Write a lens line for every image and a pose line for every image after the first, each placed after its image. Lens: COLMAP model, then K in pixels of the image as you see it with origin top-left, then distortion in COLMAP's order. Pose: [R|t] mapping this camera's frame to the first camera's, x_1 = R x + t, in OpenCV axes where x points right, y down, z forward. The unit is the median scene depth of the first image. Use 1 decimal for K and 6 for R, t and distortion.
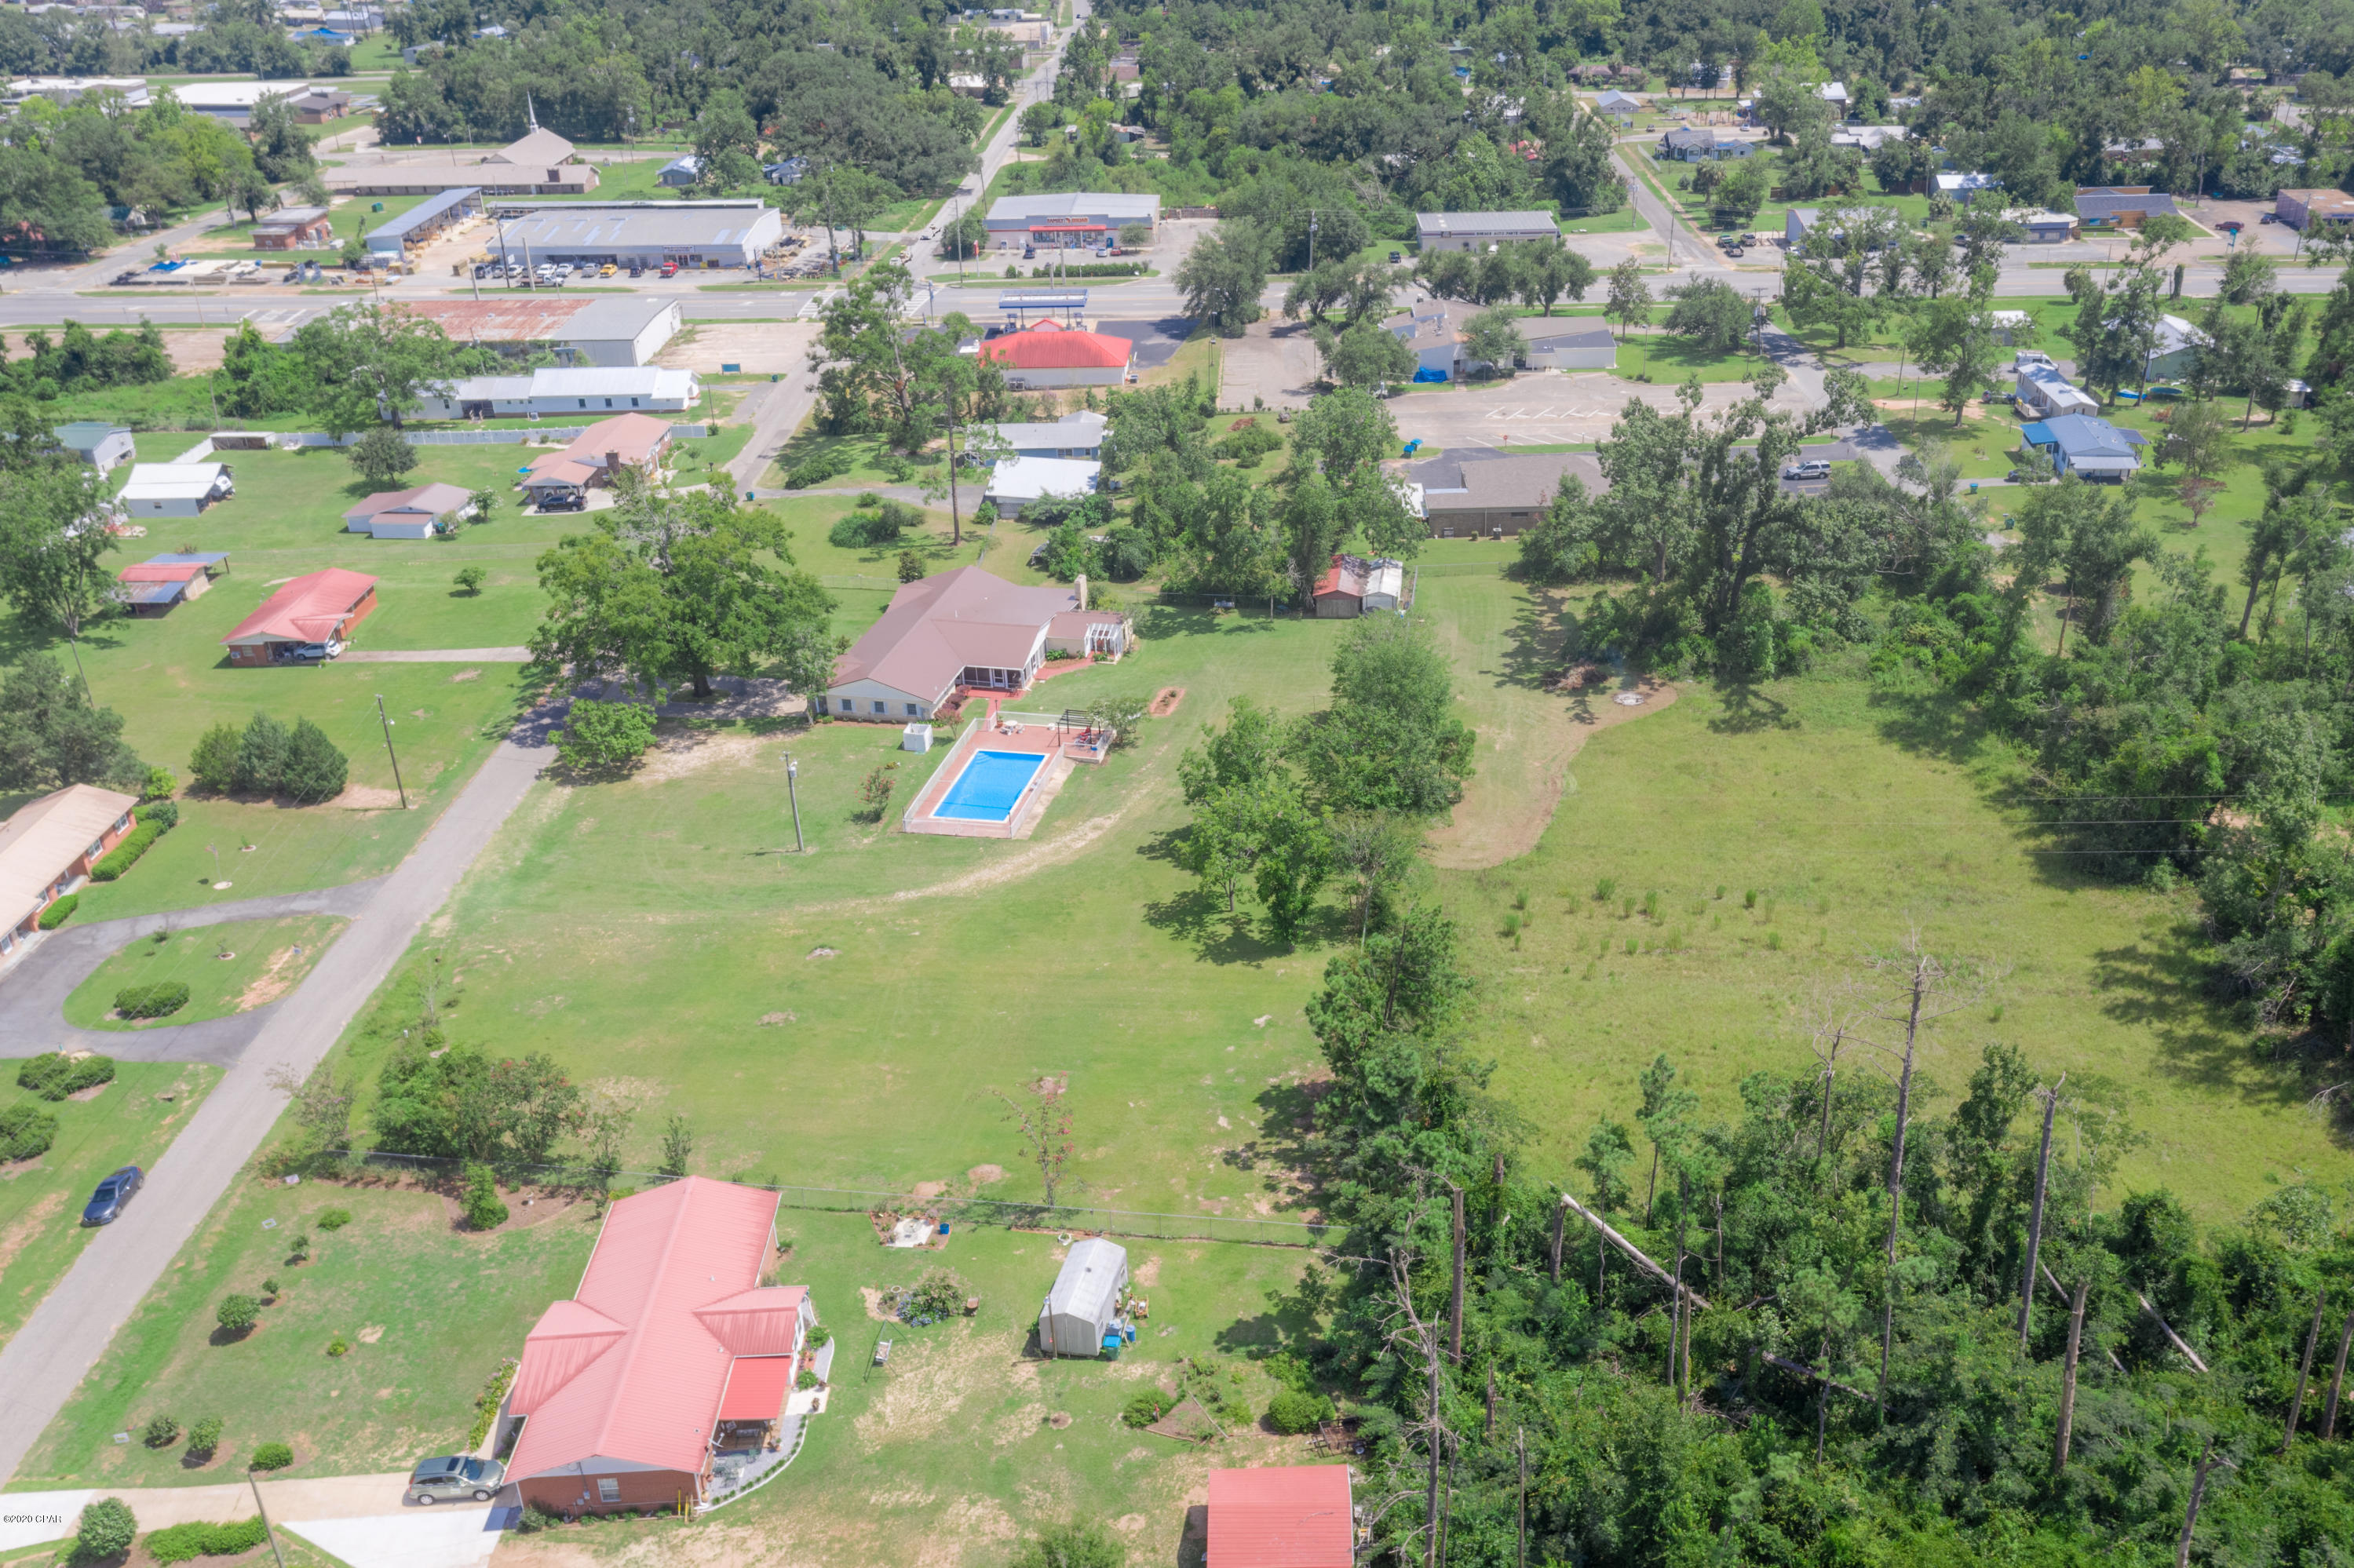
lens RADIAL K [[1903.2, 0, 1177.0], [0, 1903.2, 784.0], [0, 0, 1]] dist [0.005775, 0.001785]
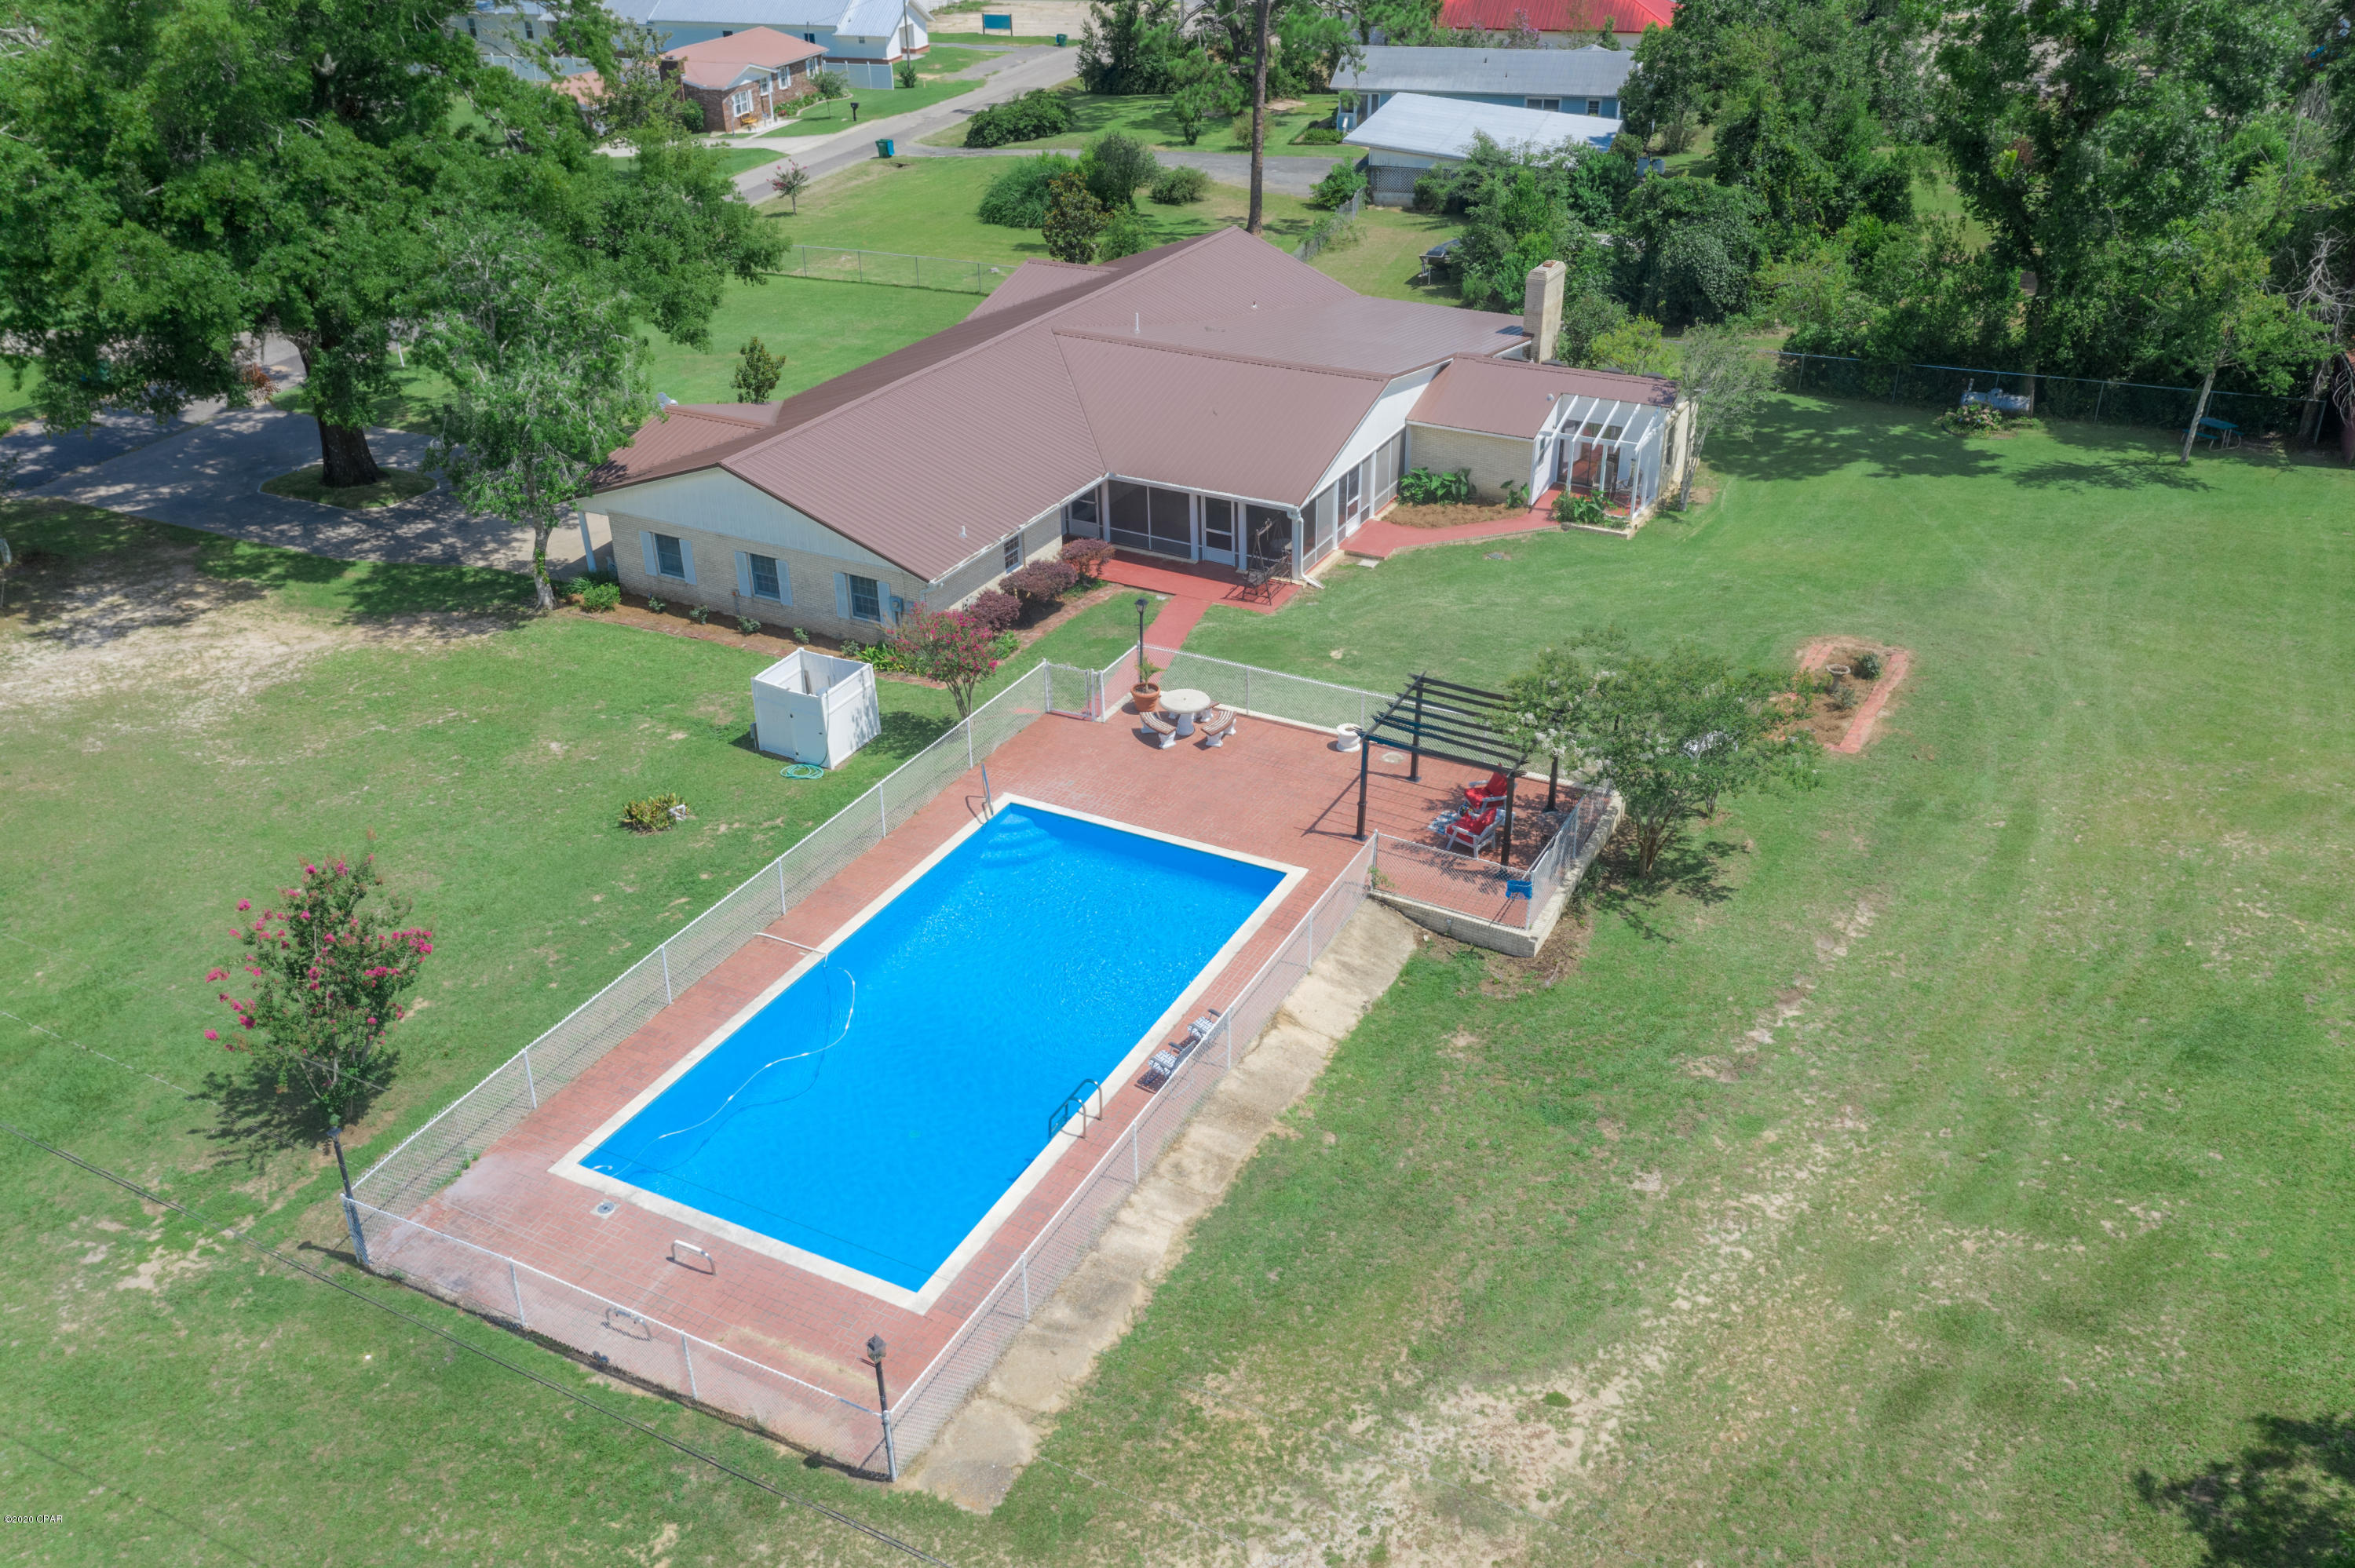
lens RADIAL K [[1903.9, 0, 1177.5], [0, 1903.9, 784.0], [0, 0, 1]] dist [0.005775, 0.001785]
pose [[0.967656, 0.142841, -0.207937, -0.033314], [-0.135512, 0.989556, 0.049151, -0.030255], [0.212786, -0.019383, 0.976906, 0.697256]]
